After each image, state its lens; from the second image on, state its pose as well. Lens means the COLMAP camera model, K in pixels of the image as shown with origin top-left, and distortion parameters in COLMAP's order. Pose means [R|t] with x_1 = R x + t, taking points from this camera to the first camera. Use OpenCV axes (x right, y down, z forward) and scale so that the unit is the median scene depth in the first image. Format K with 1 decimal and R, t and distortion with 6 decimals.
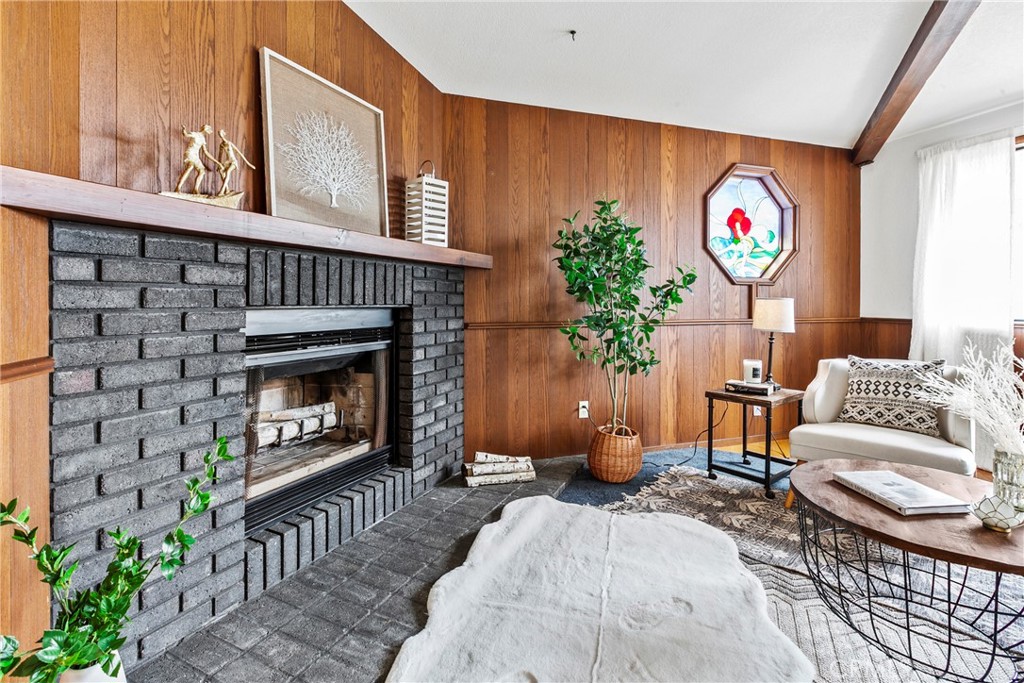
lens RADIAL K [[463.8, 0, 507.5], [0, 463.8, 302.7], [0, 0, 1]] dist [0.001444, 0.000101]
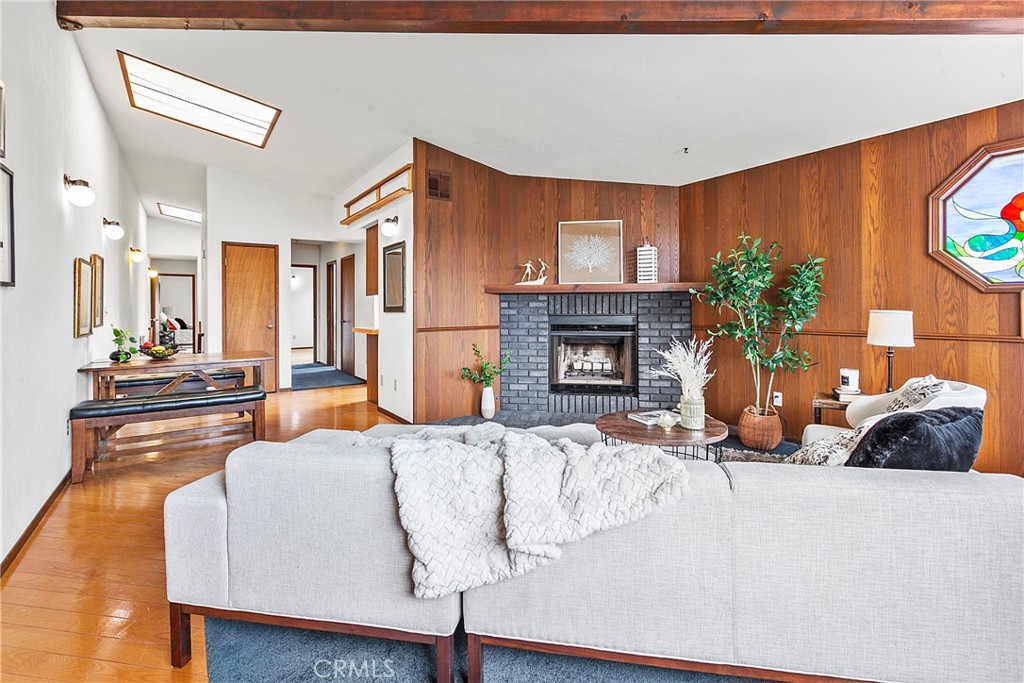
lens RADIAL K [[463.8, 0, 507.5], [0, 463.8, 302.7], [0, 0, 1]] dist [0.001444, 0.000101]
pose [[0.277861, -0.011267, -0.960555, 1.107843], [0.003674, 0.999936, -0.010666, -0.017342], [0.960614, -0.000565, 0.277885, -0.044440]]
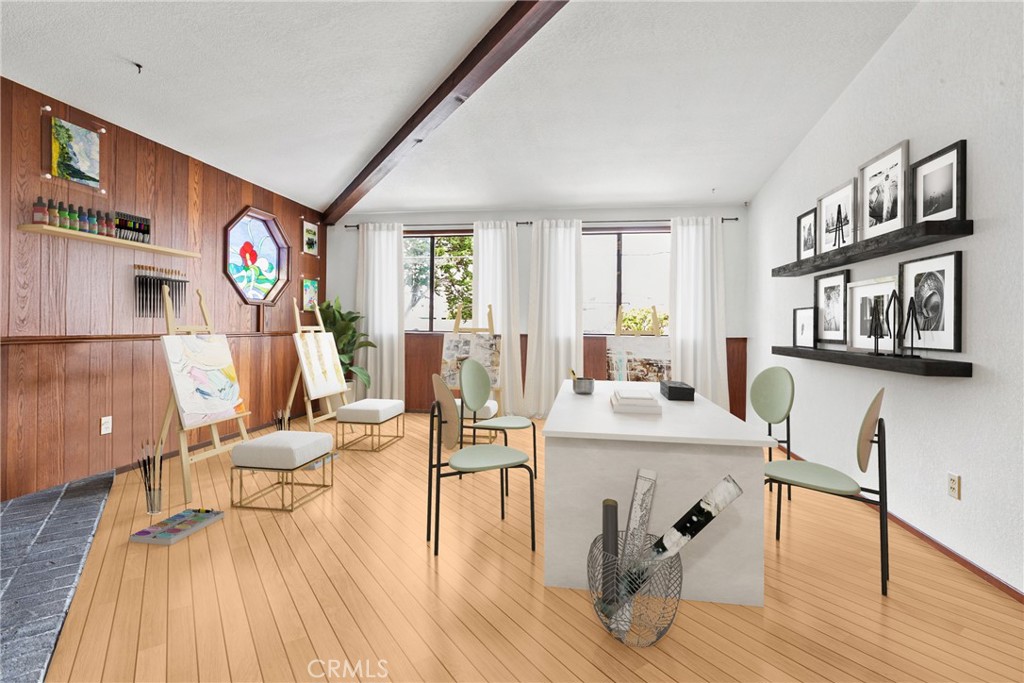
lens RADIAL K [[466.3, 0, 510.7], [0, 466.3, 323.5], [0, 0, 1]] dist [-0.000100, -0.000046]
pose [[0.457569, 0.008568, 0.889133, -0.307489], [-0.011201, 0.999930, -0.003872, 0.009049], [-0.889104, -0.008188, 0.457633, -0.199063]]
